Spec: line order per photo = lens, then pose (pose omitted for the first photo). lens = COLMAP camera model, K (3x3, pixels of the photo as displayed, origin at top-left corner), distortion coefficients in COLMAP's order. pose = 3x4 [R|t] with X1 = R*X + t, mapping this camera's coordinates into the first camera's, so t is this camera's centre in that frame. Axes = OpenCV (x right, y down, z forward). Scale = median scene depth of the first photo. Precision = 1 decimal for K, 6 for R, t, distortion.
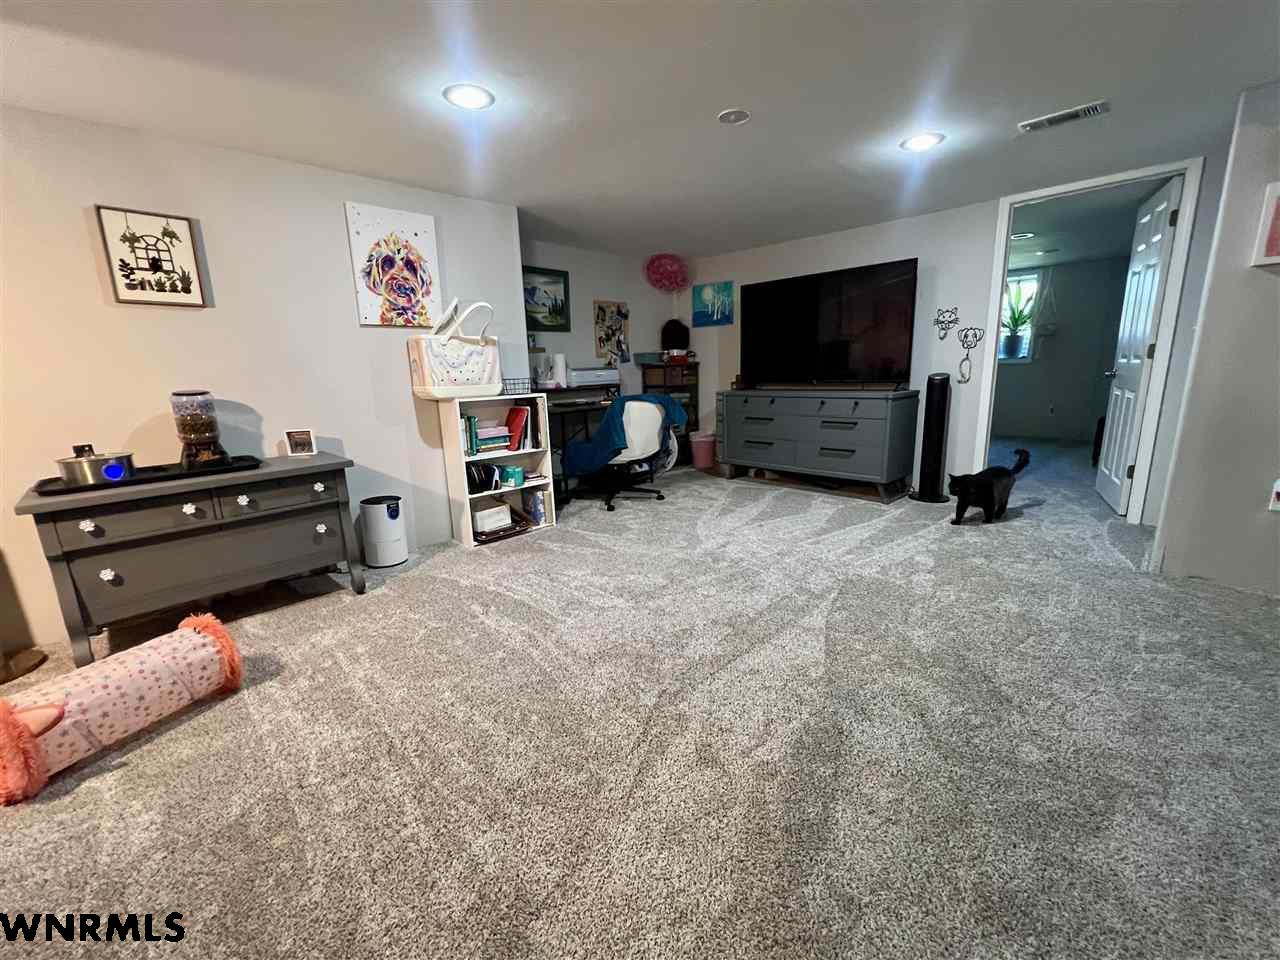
lens RADIAL K [[528.6, 0, 641.6], [0, 528.6, 482.5], [0, 0, 1]] dist [0.003194, 0.000157]
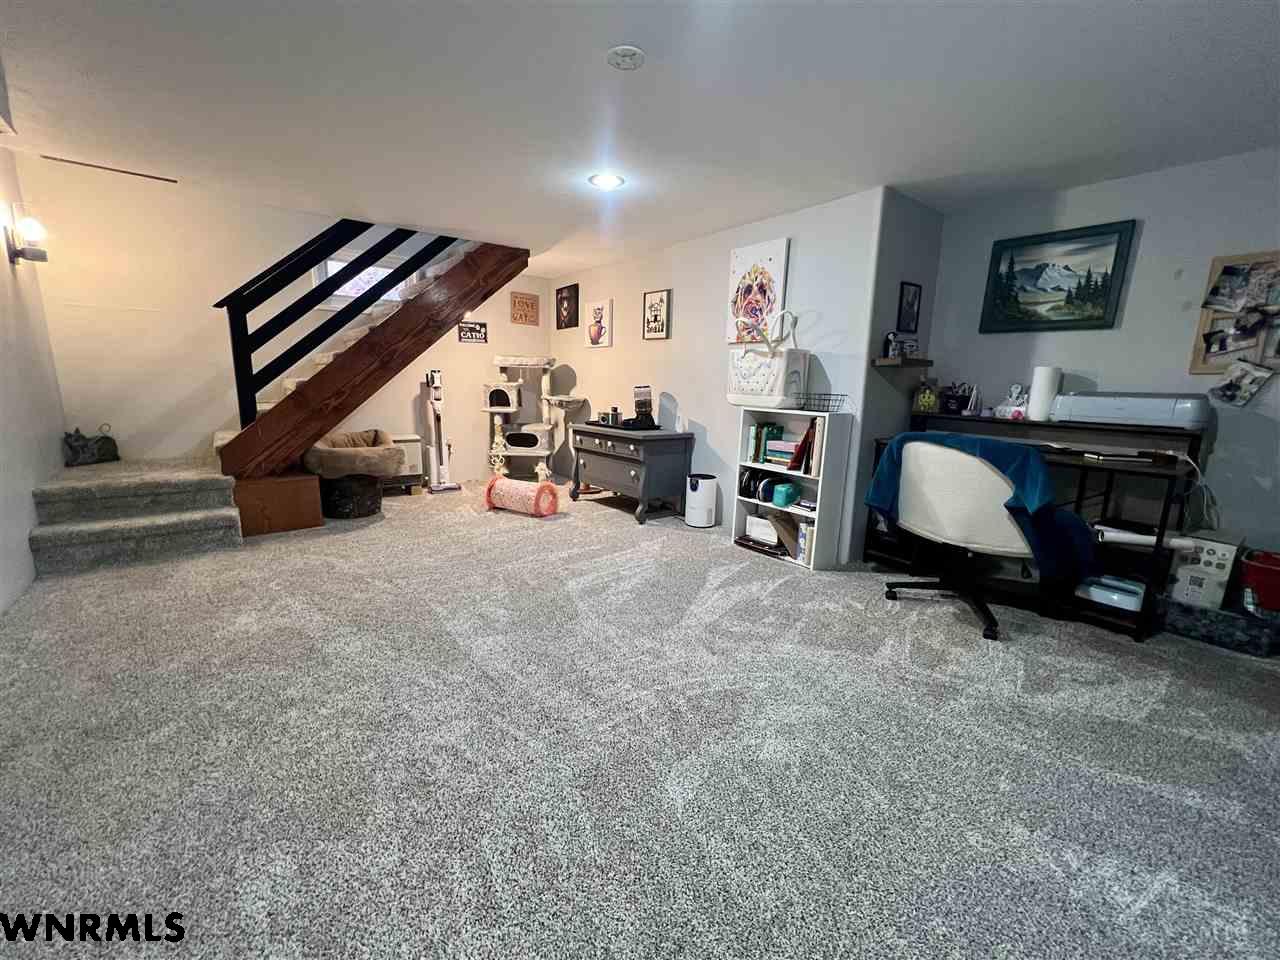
lens RADIAL K [[528.6, 0, 641.6], [0, 528.6, 482.5], [0, 0, 1]] dist [0.003194, 0.000157]
pose [[-0.107062, 0.215126, -0.970700, 0.778702], [-0.238549, 0.942236, 0.235129, -0.219441], [0.965211, 0.256733, -0.049559, 0.900470]]
